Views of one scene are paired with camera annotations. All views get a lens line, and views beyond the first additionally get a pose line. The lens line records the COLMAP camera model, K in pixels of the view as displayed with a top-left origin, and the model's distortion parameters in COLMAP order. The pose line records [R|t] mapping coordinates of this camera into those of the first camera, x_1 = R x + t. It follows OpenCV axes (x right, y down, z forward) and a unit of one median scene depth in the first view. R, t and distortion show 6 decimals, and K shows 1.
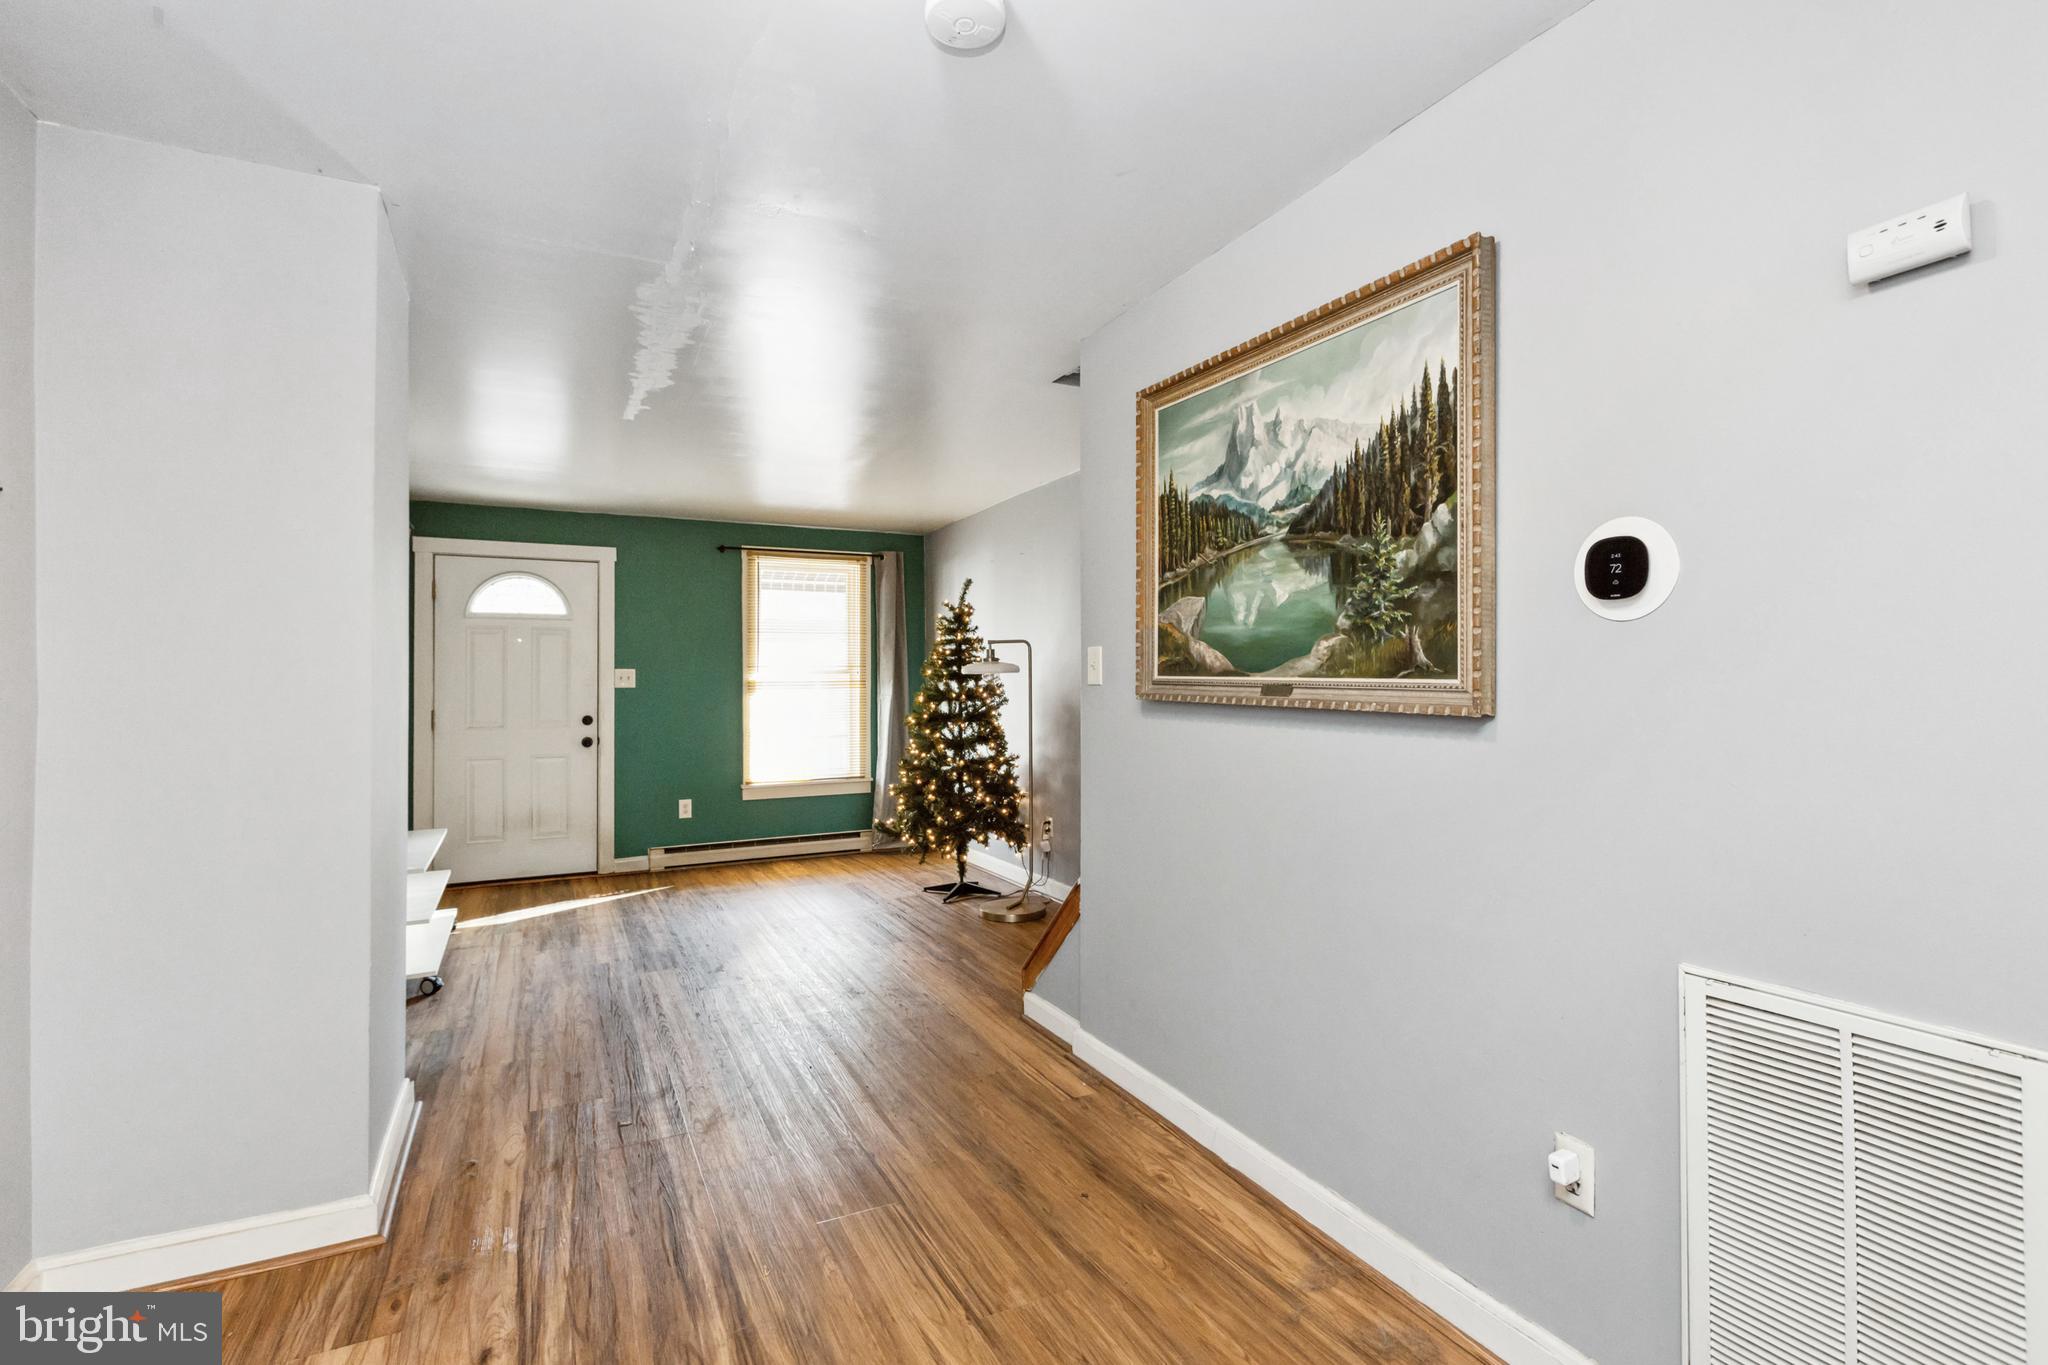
lens RADIAL K [[957.7, 0, 1026.4], [0, 957.7, 667.2], [0, 0, 1]] dist [0.000400, -0.000007]
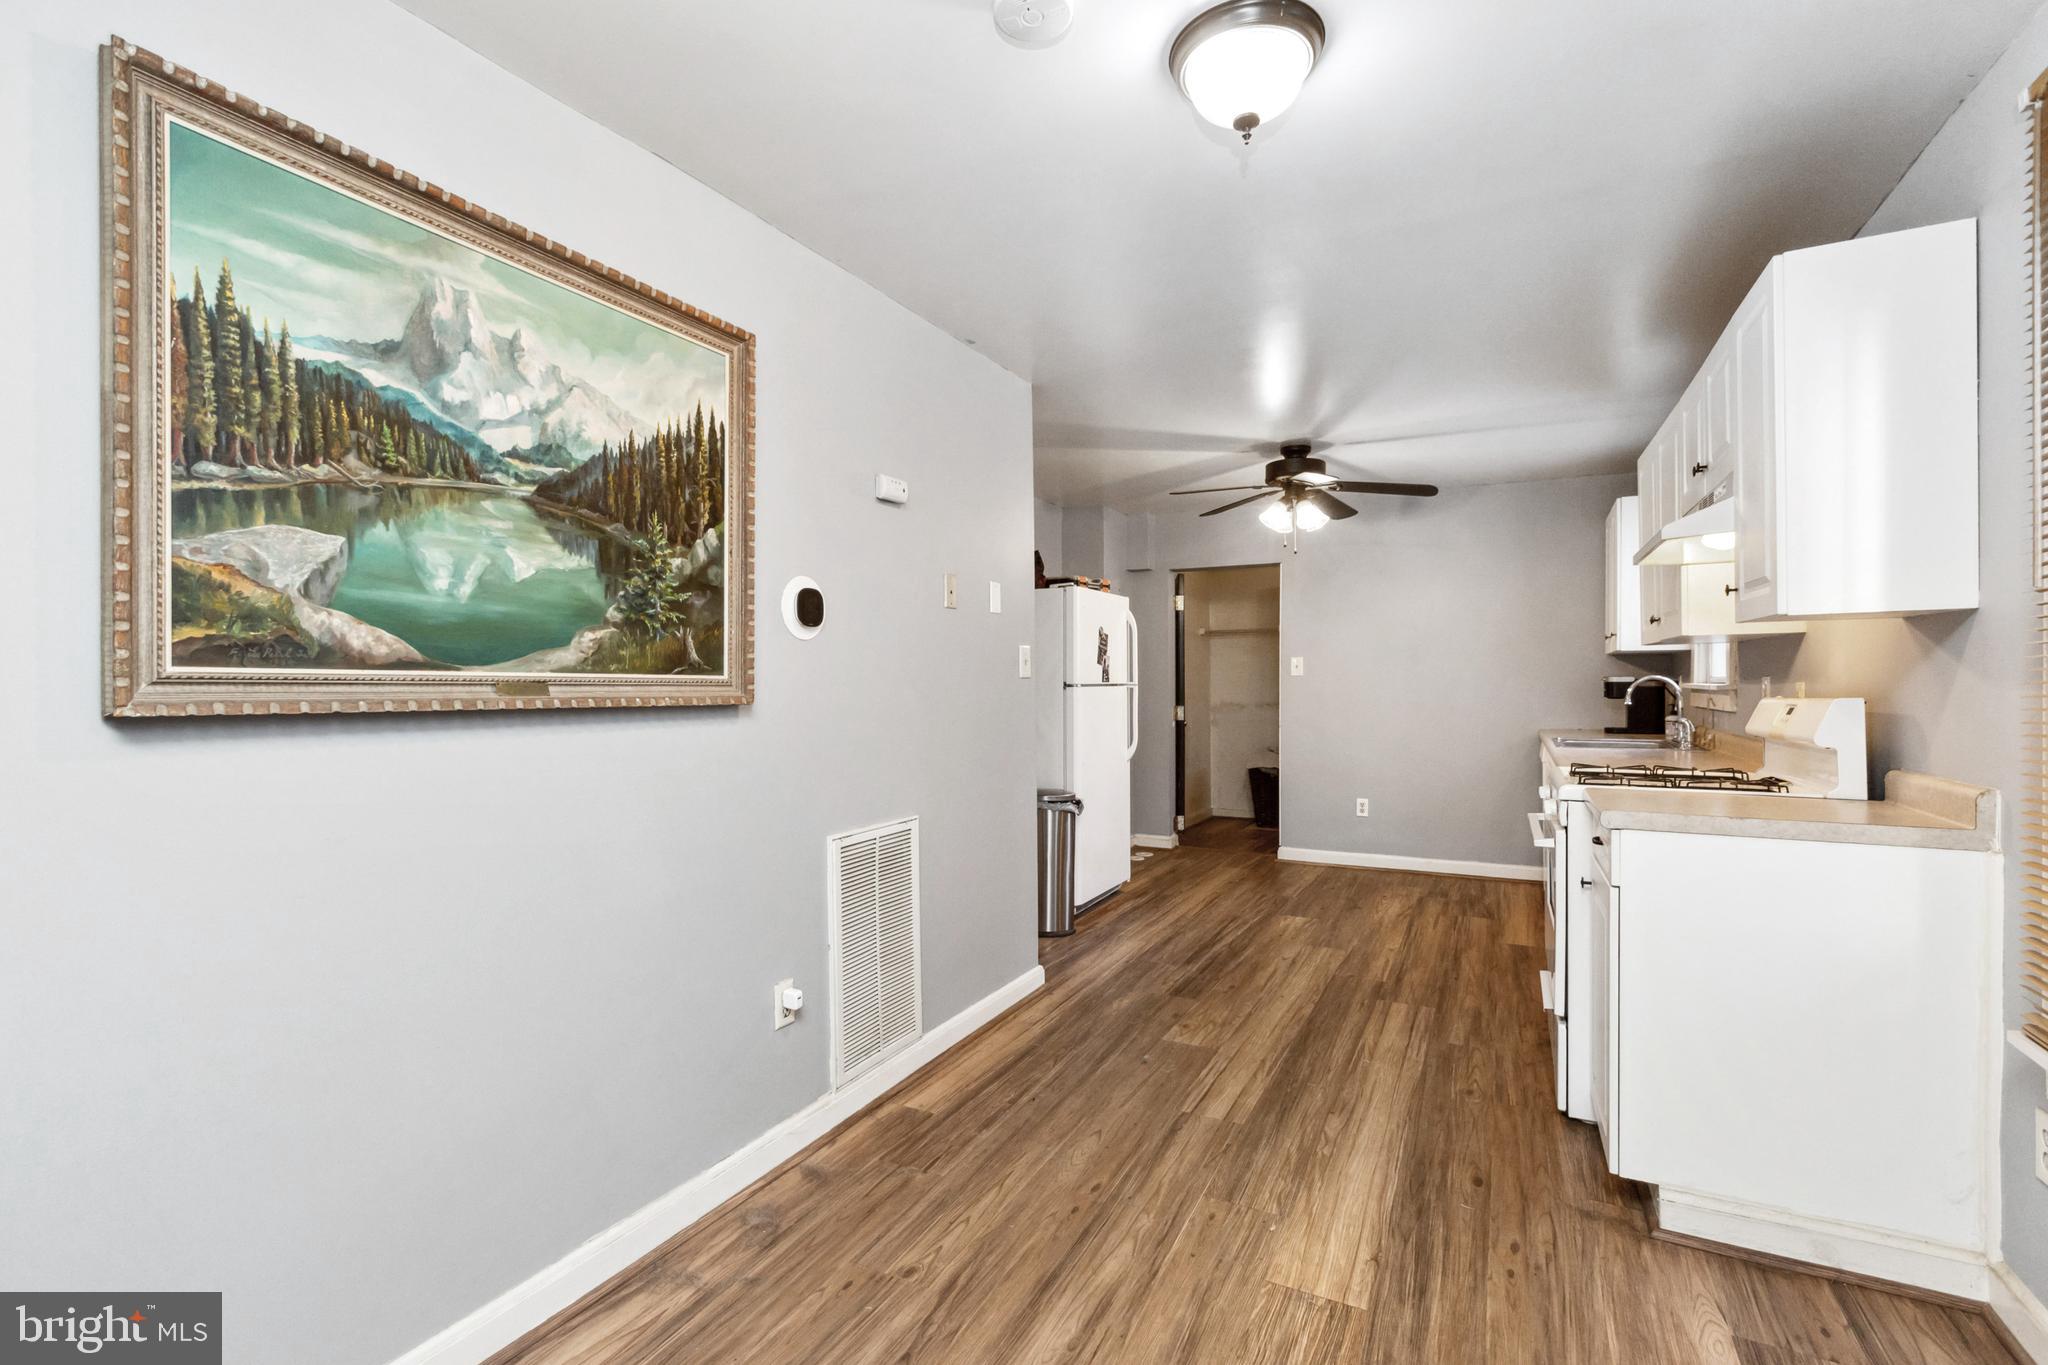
lens RADIAL K [[918.8, 0, 1025.4], [0, 918.8, 690.2], [0, 0, 1]] dist [0.001341, 0.000030]
pose [[-0.581470, 0.000162, 0.813568, -0.401852], [-0.000471, 1.000000, -0.000535, 0.017360], [-0.813567, -0.000694, -0.581470, 0.748016]]
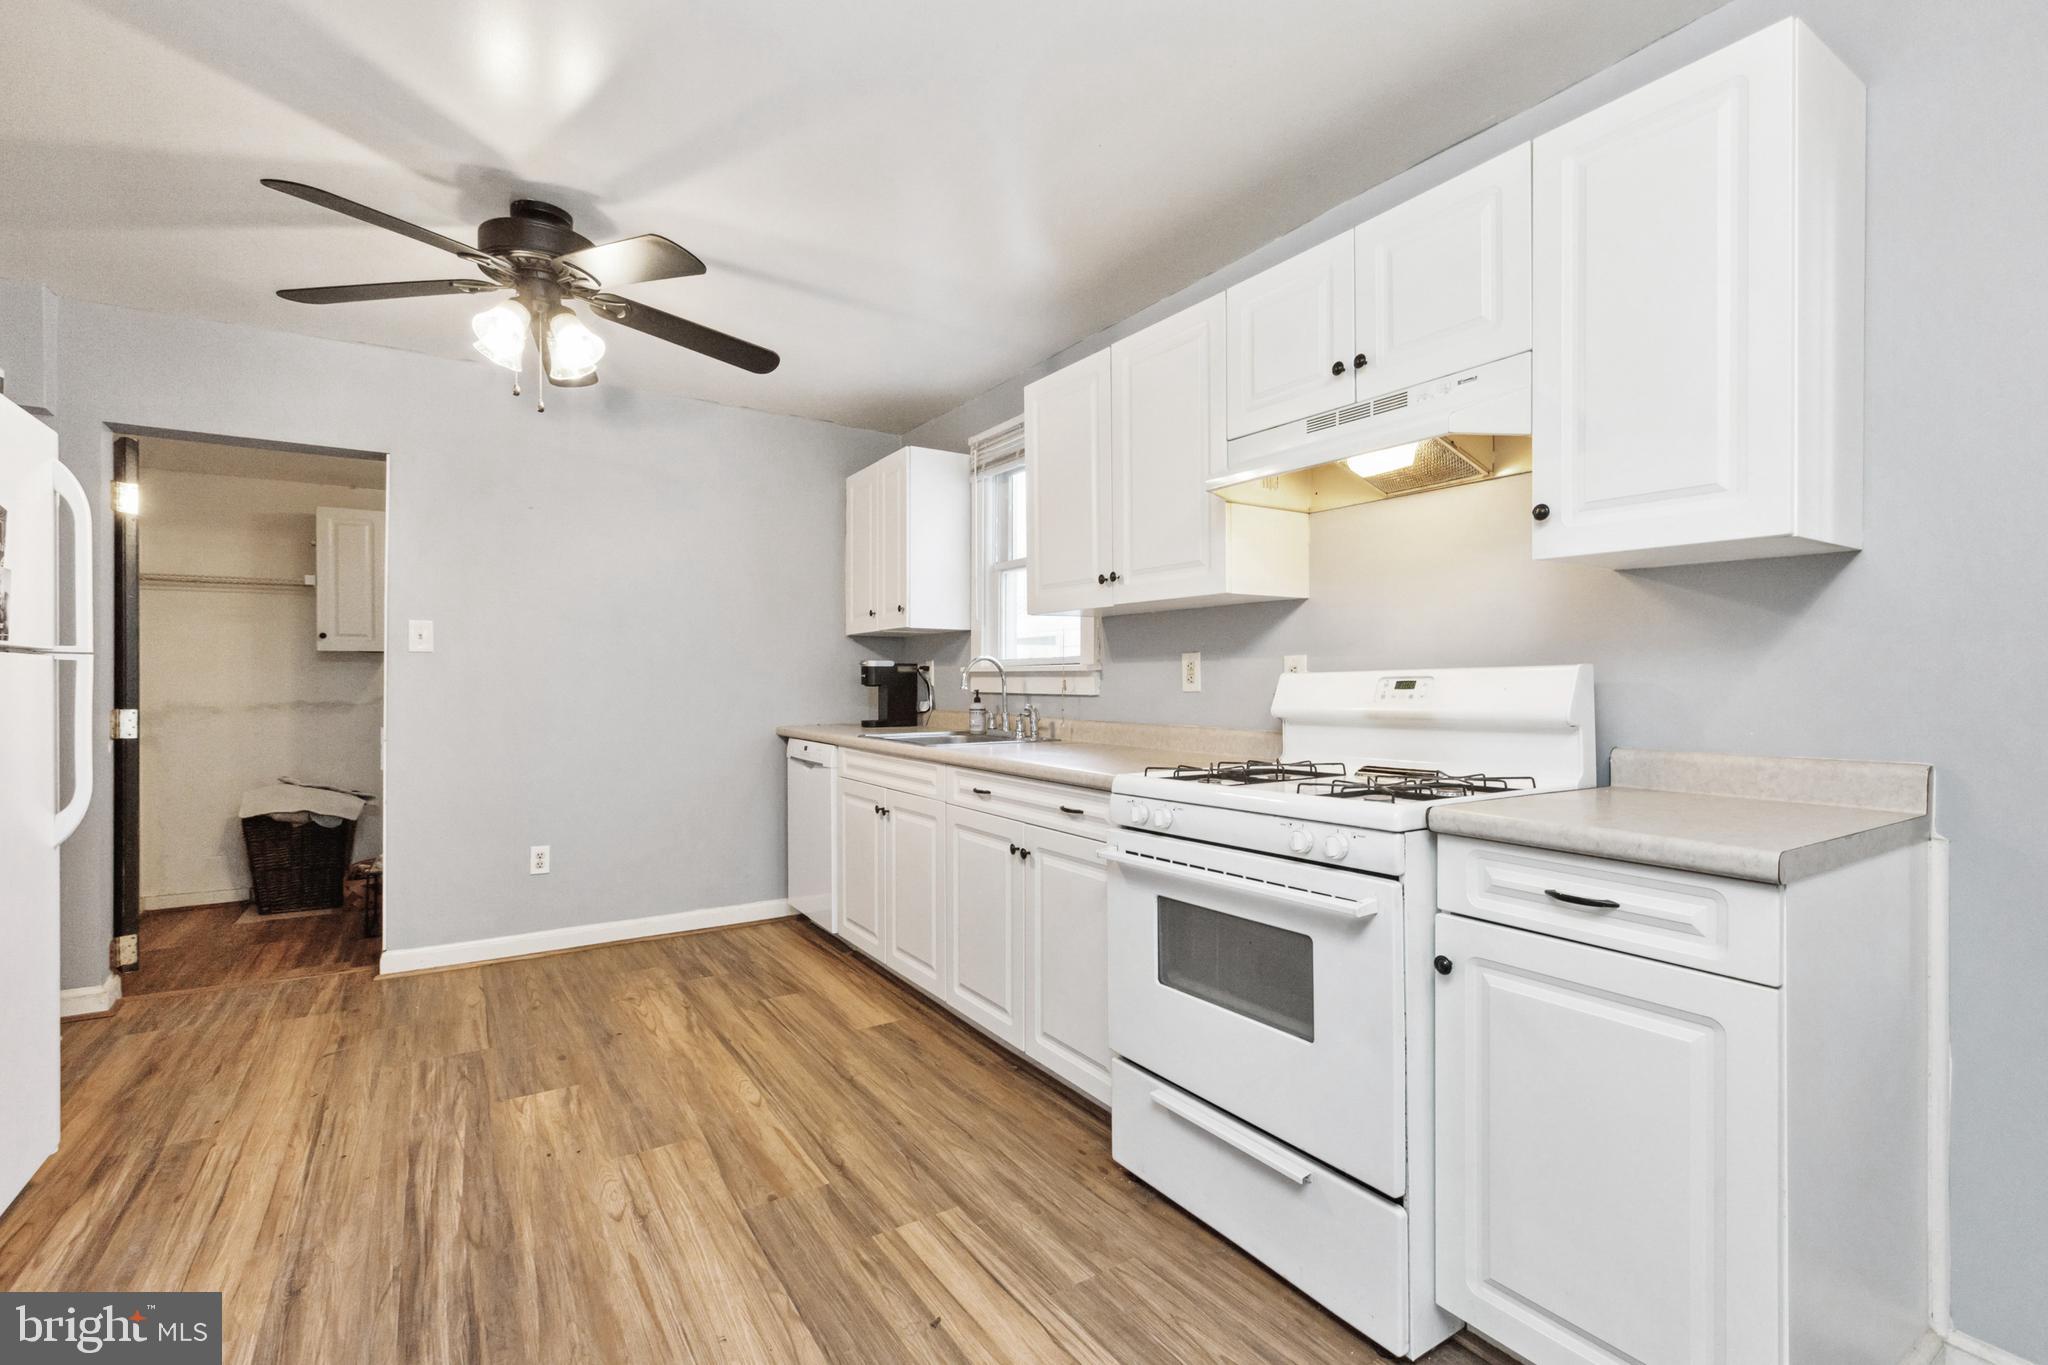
lens RADIAL K [[914.9, 0, 1026.4], [0, 914.9, 686.0], [0, 0, 1]] dist [0.004093, -0.001749]
pose [[-0.994480, 0.006349, -0.104738, 0.177248], [0.006795, 0.999969, -0.003898, 0.035808], [0.104710, -0.004588, -0.994492, 0.380063]]
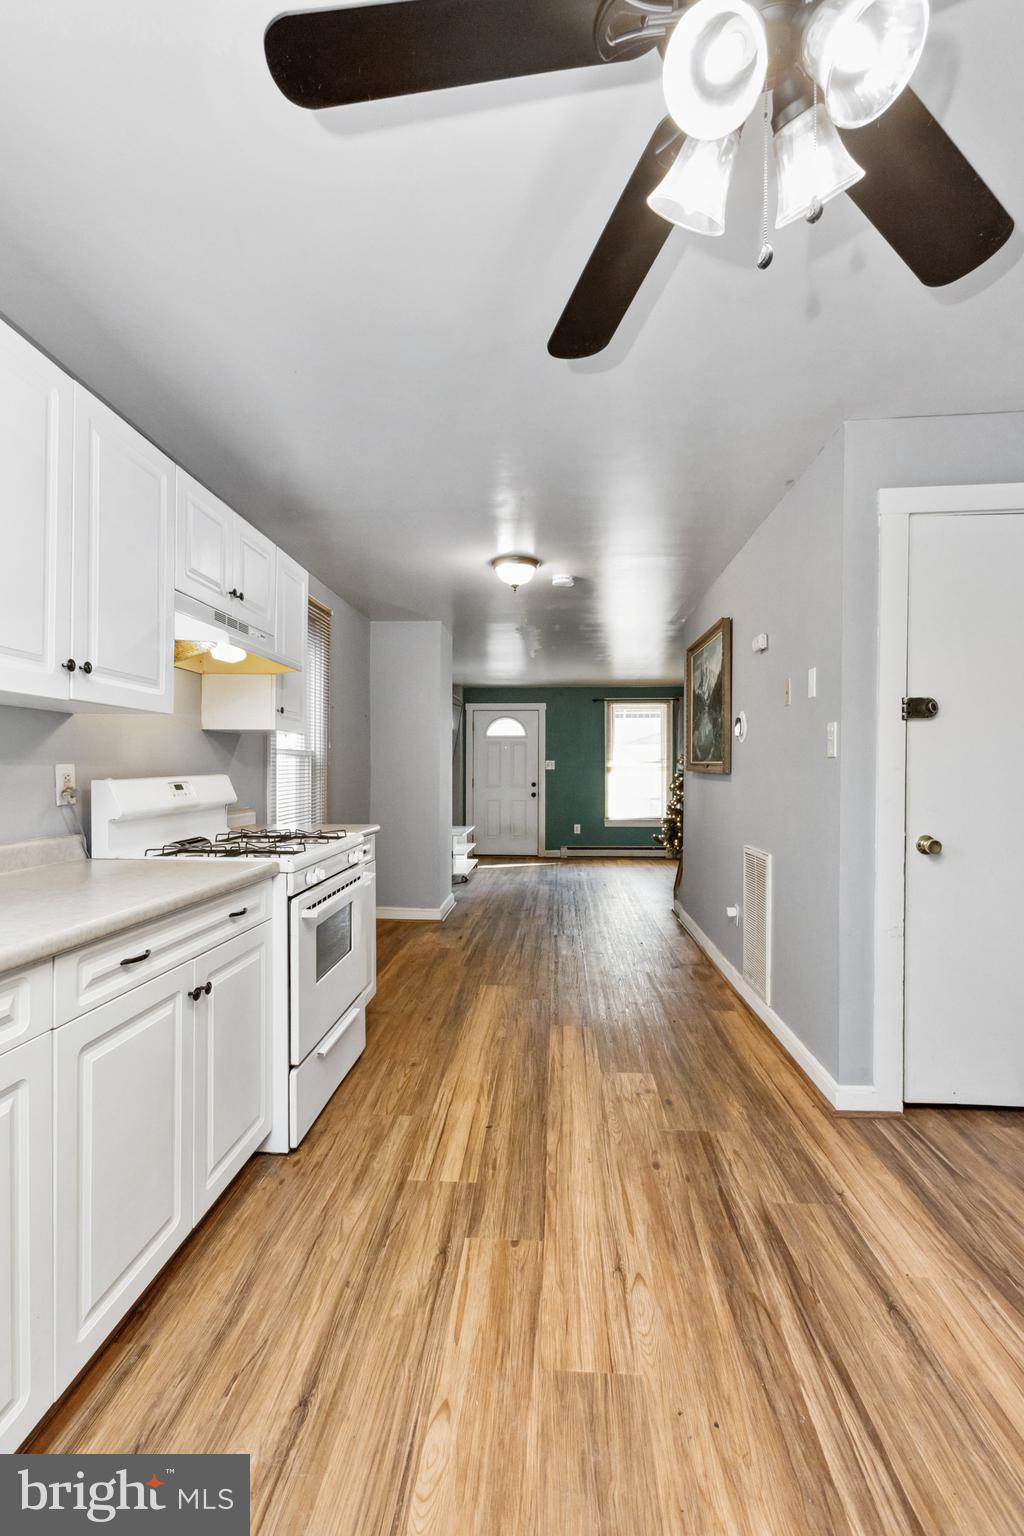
lens RADIAL K [[692.9, 0, 507.4], [0, 692.9, 770.4], [0, 0, 1]] dist [0.001665, -0.000902]
pose [[0.857546, 0.005581, -0.514377, 0.541613], [0.001066, 0.999920, 0.012626, 0.007119], [0.514407, -0.011375, 0.857471, -0.677325]]
